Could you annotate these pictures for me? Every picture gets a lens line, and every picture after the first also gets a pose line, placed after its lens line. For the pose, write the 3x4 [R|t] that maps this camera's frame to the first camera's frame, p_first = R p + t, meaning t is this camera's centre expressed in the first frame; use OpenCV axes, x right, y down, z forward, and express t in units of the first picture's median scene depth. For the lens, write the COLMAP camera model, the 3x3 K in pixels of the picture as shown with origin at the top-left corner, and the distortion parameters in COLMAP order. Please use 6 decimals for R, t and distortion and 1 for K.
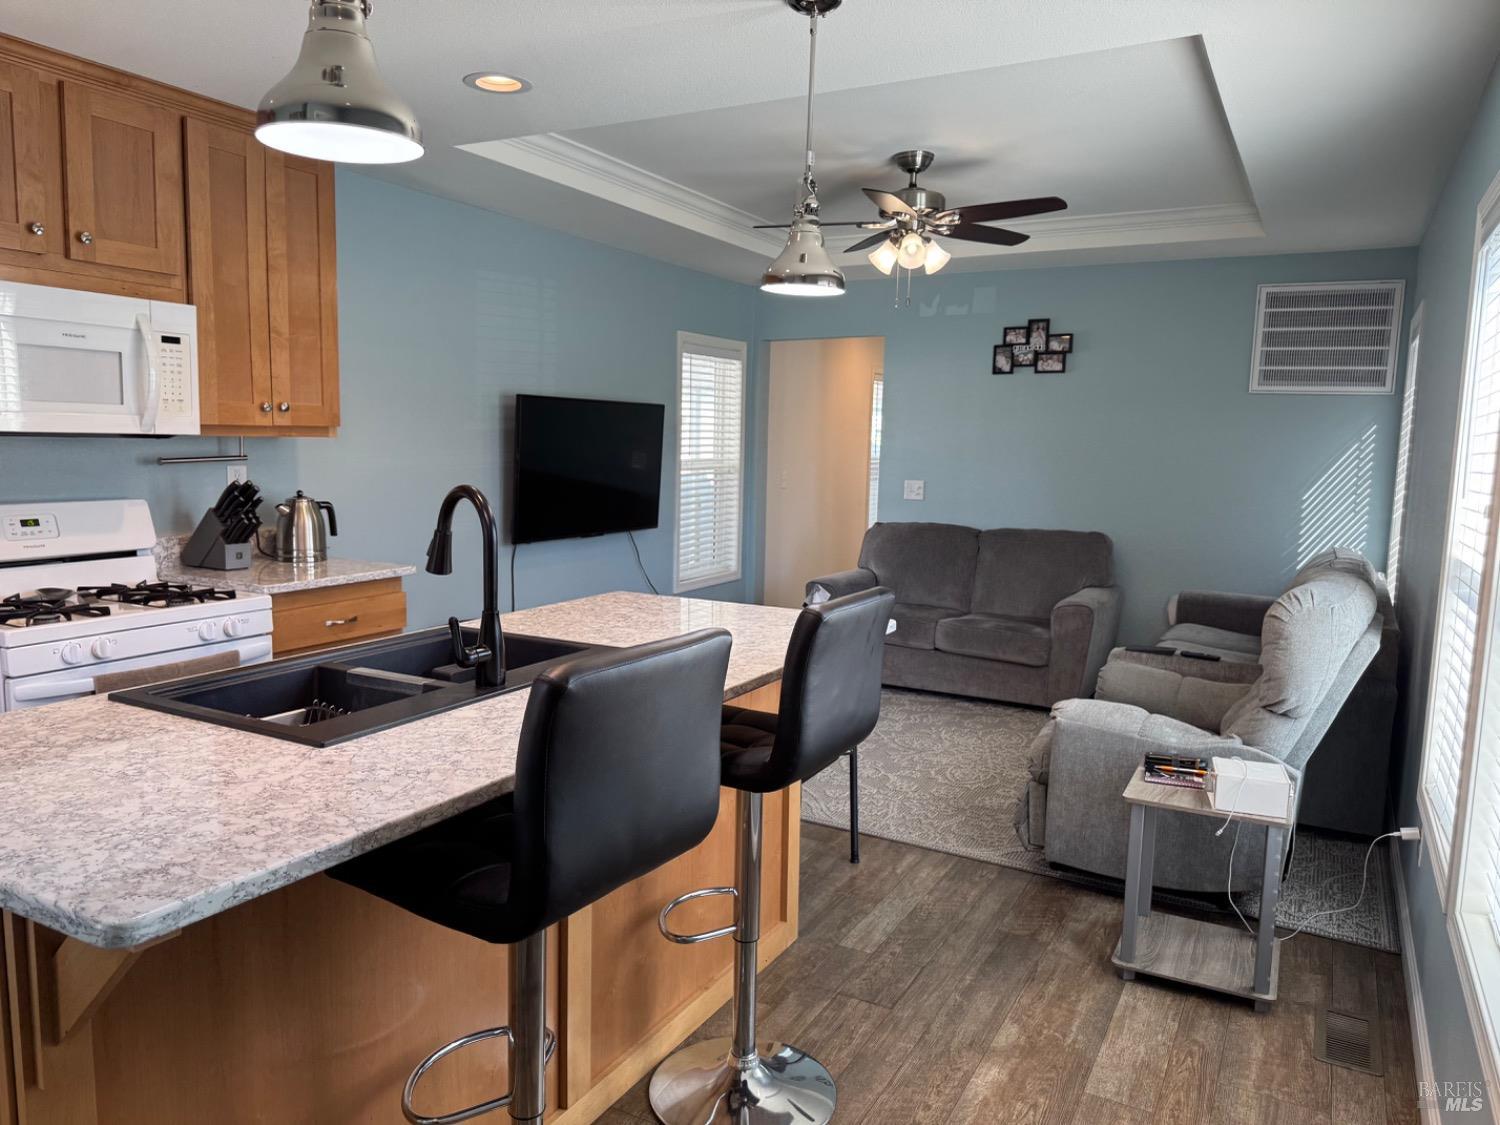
lens RADIAL K [[1051.6, 0, 745.0], [0, 1051.6, 580.9], [0, 0, 1]] dist [0.044654, -0.050821]
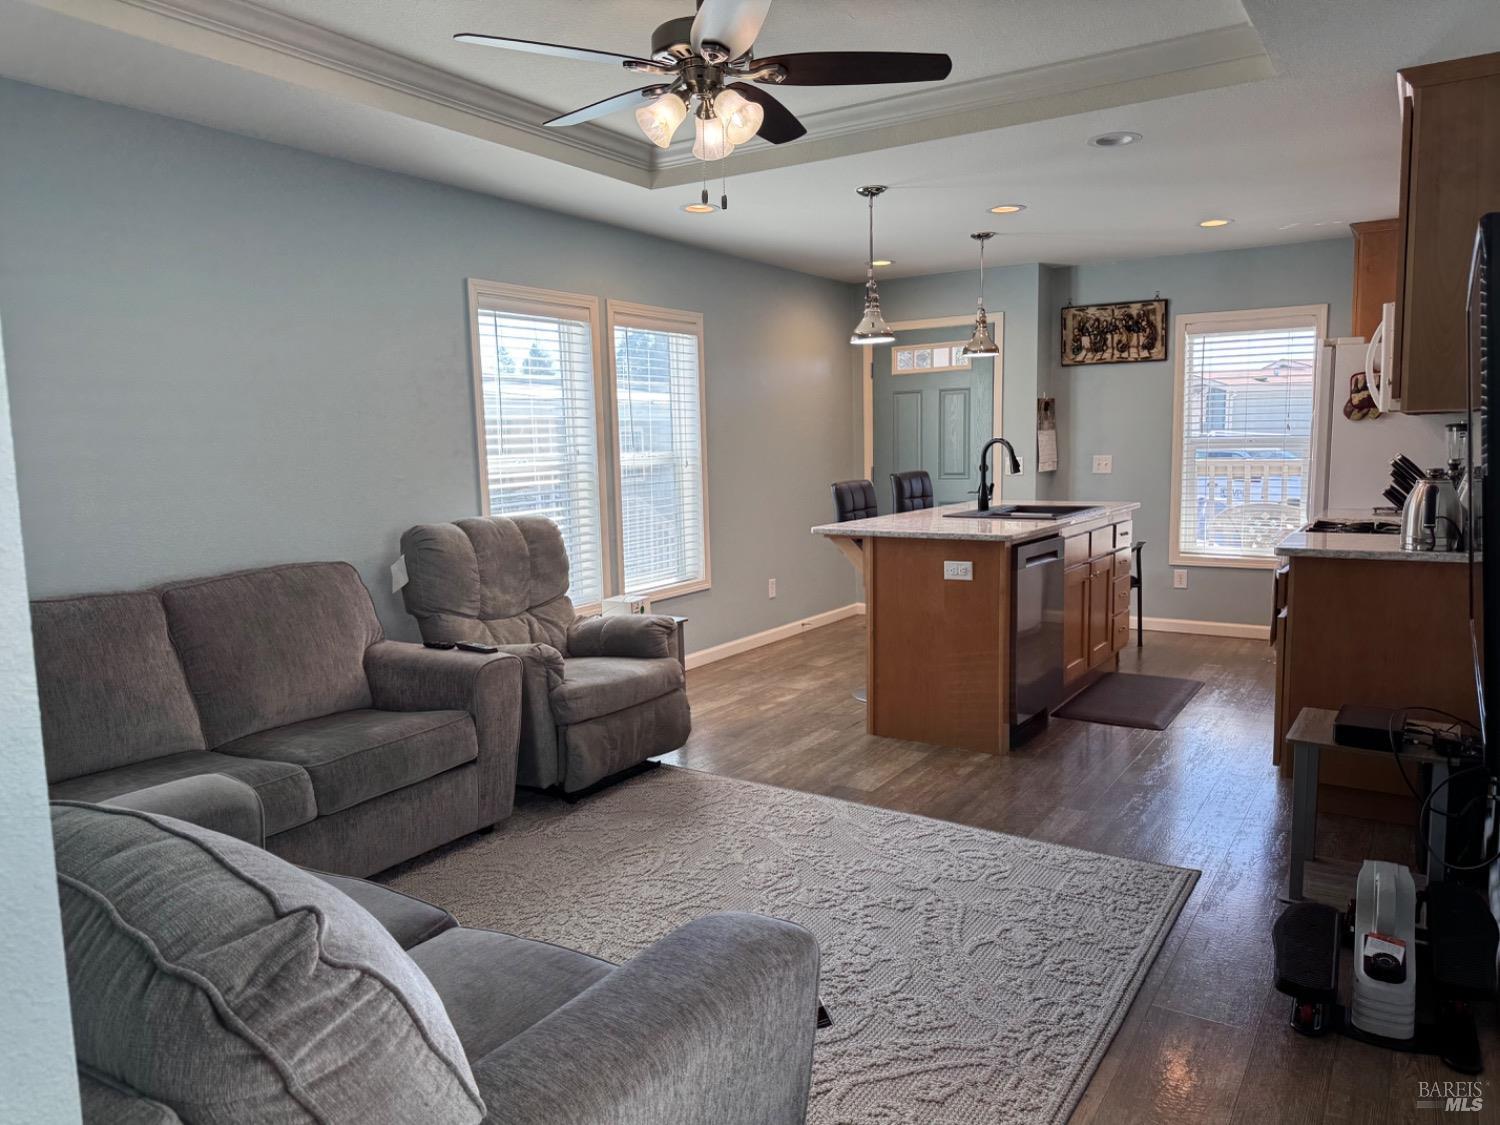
lens RADIAL K [[1046.3, 0, 746.0], [0, 1046.3, 565.2], [0, 0, 1]] dist [0.123255, -0.184663]
pose [[-0.997128, -0.009524, 0.075133, 0.106330], [0.010036, 0.966696, 0.255731, -0.290203], [-0.075066, 0.255751, -0.963824, 2.295225]]
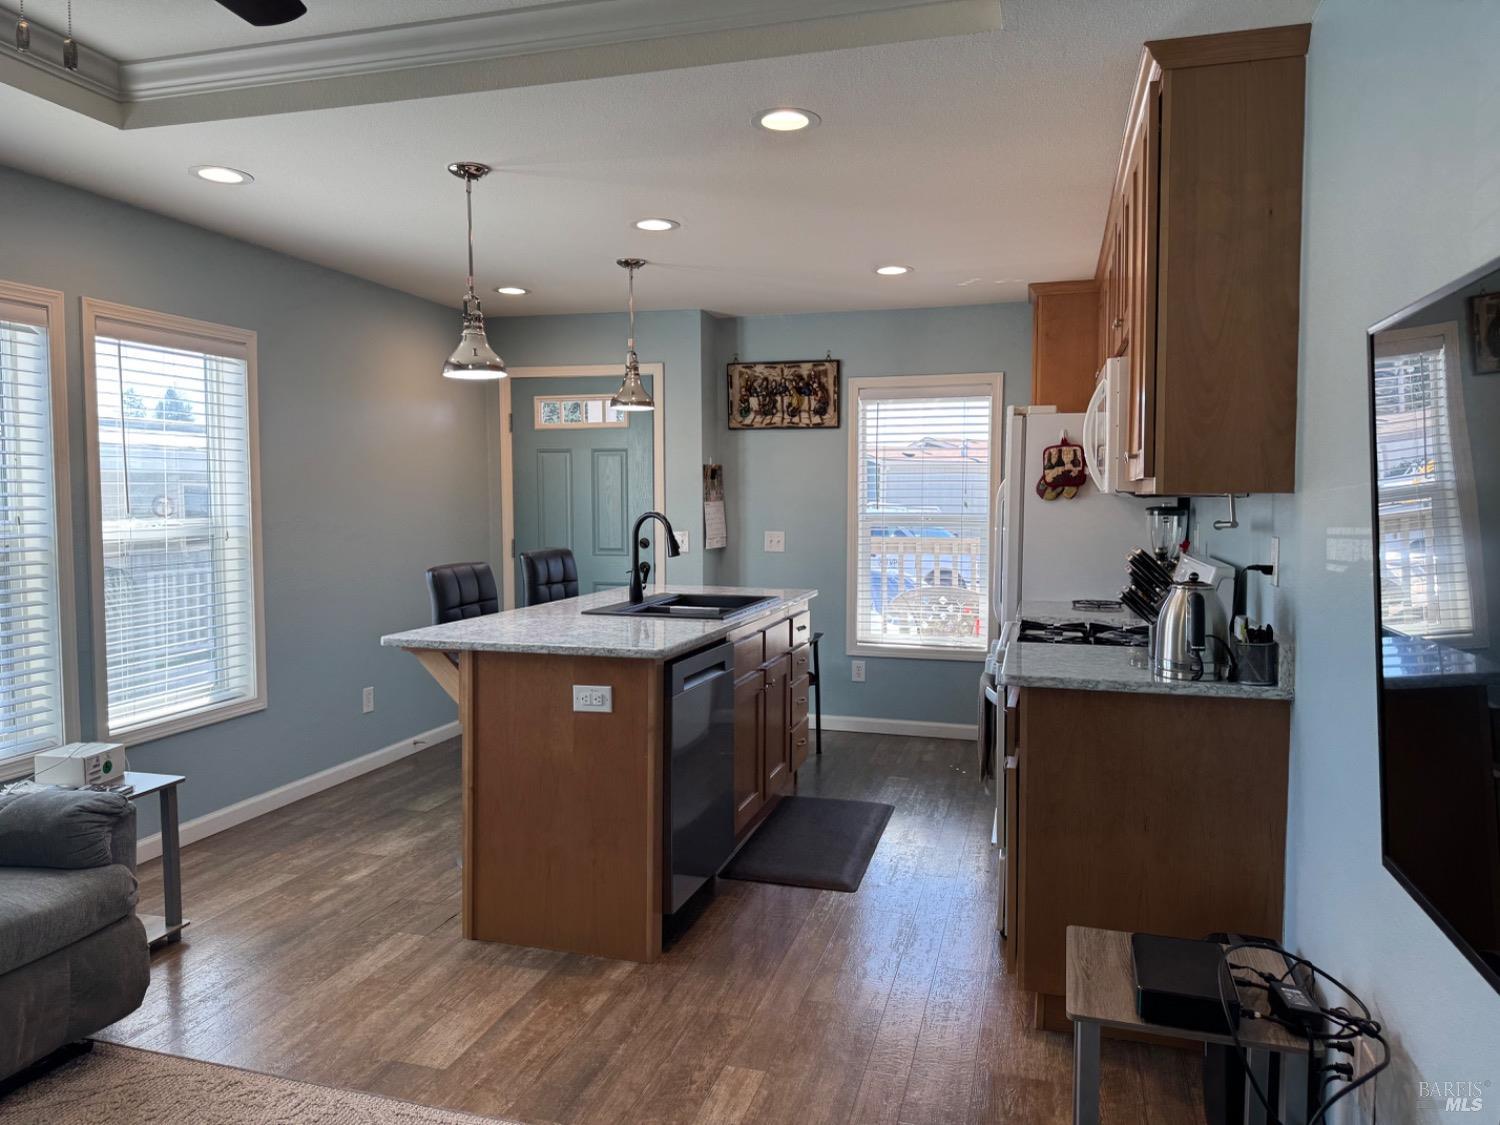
lens RADIAL K [[1045.1, 0, 741.2], [0, 1045.1, 561.3], [0, 0, 1]] dist [0.139958, -0.253784]
pose [[-0.975929, -0.009463, -0.217885, 0.011501], [-0.051602, 0.980709, 0.188538, -0.244738], [0.211897, 0.195243, -0.957591, 1.890179]]
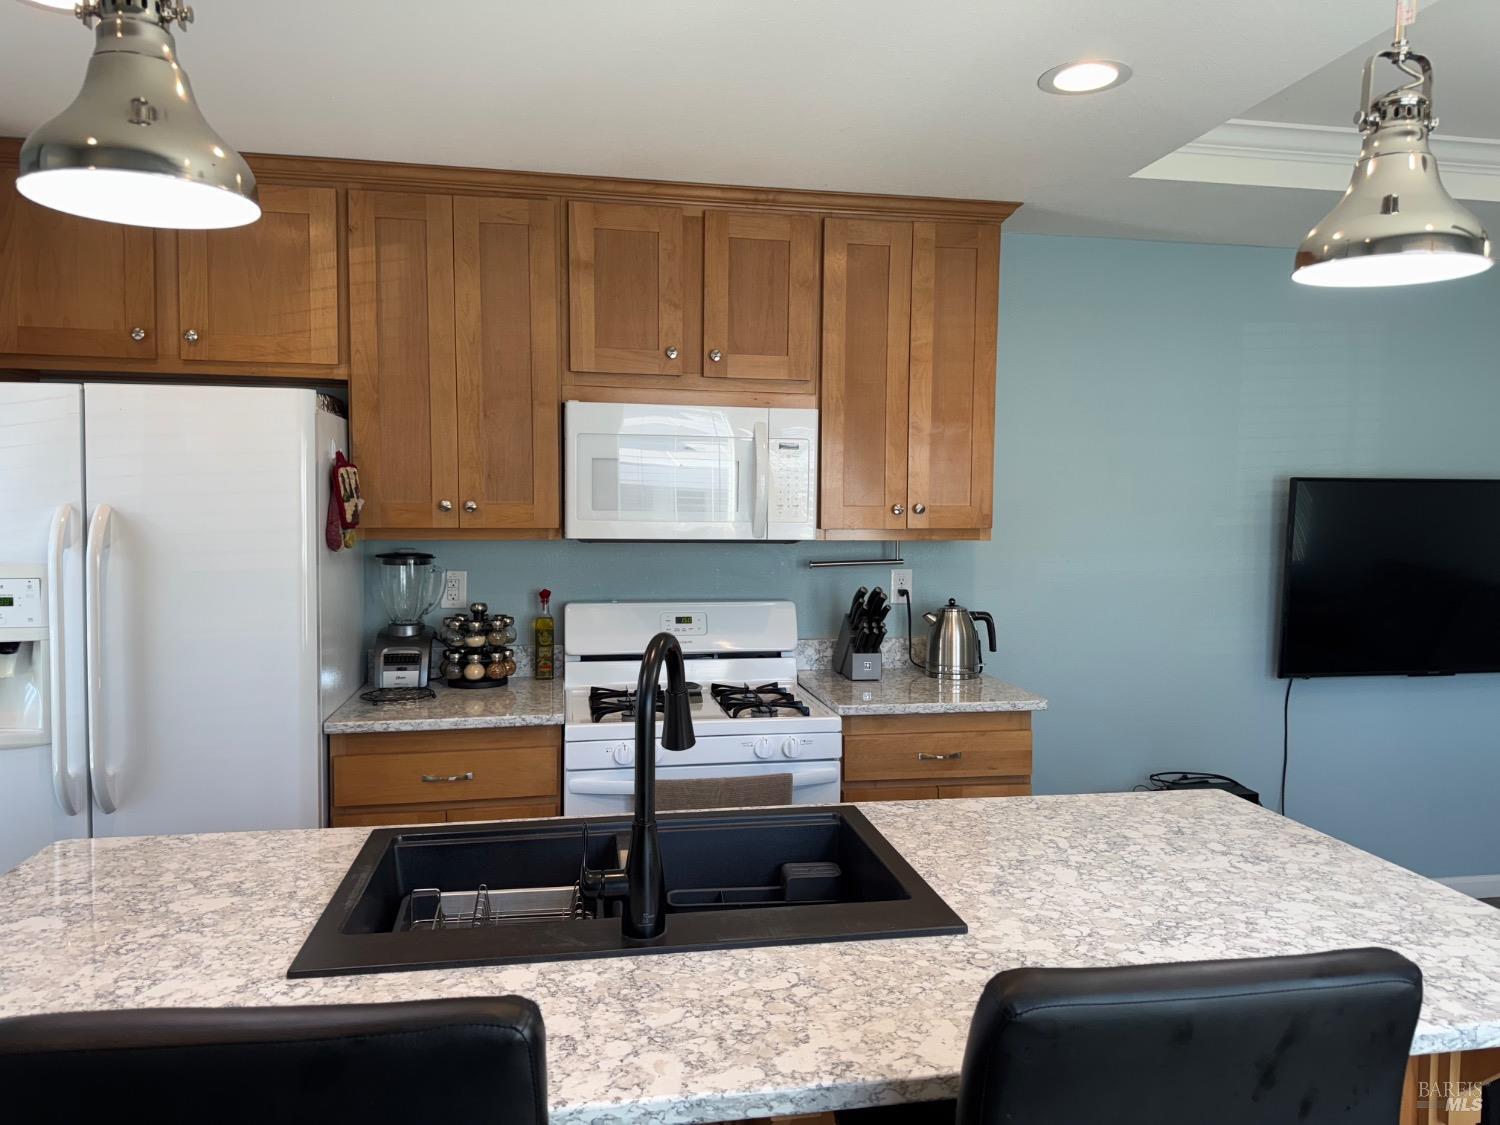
lens RADIAL K [[1052.7, 0, 758.3], [0, 1052.7, 574.6], [0, 0, 1]] dist [0.048624, -0.039585]
pose [[0.627662, 0.036250, -0.777641, 0.204330], [-0.098568, 0.994577, -0.033195, -0.071435], [0.772220, 0.097486, 0.627831, 0.369186]]
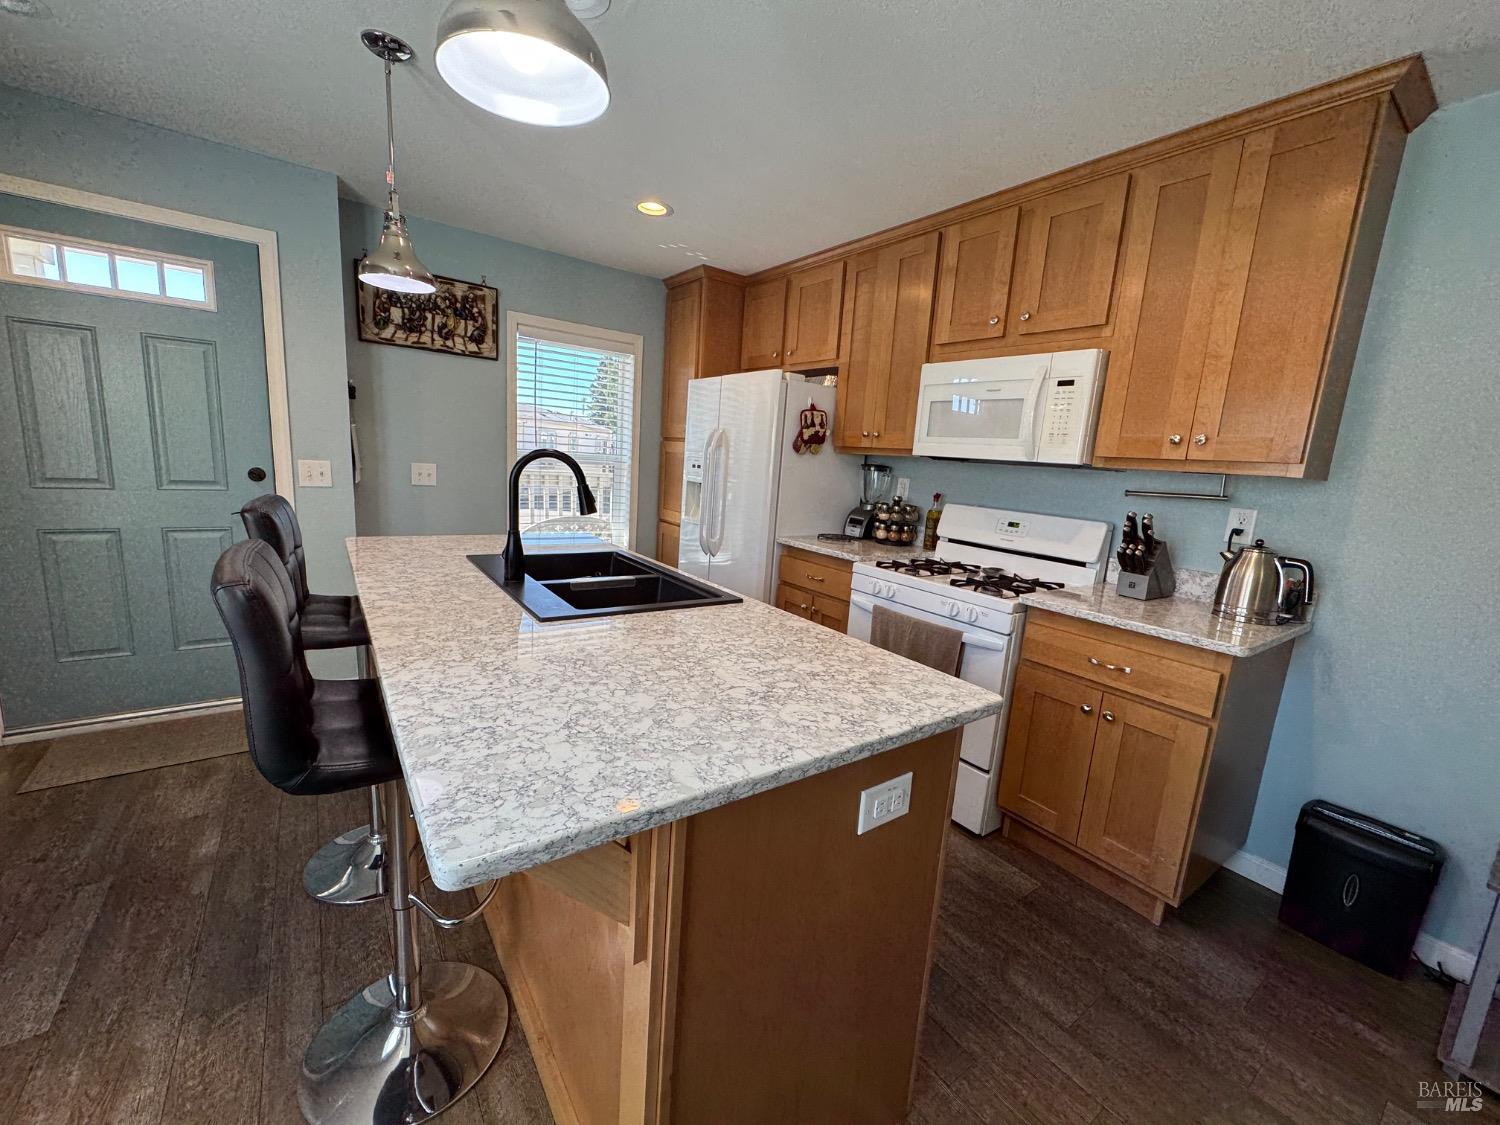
lens RADIAL K [[599.4, 0, 746.7], [0, 599.4, 559.8], [0, 0, 1]] dist [-0.001314, 0.000364]
pose [[-0.430000, 0.102940, -0.896941, 0.231228], [-0.199387, 0.958120, 0.205548, -0.102799], [0.880537, 0.267224, -0.391467, 0.986891]]
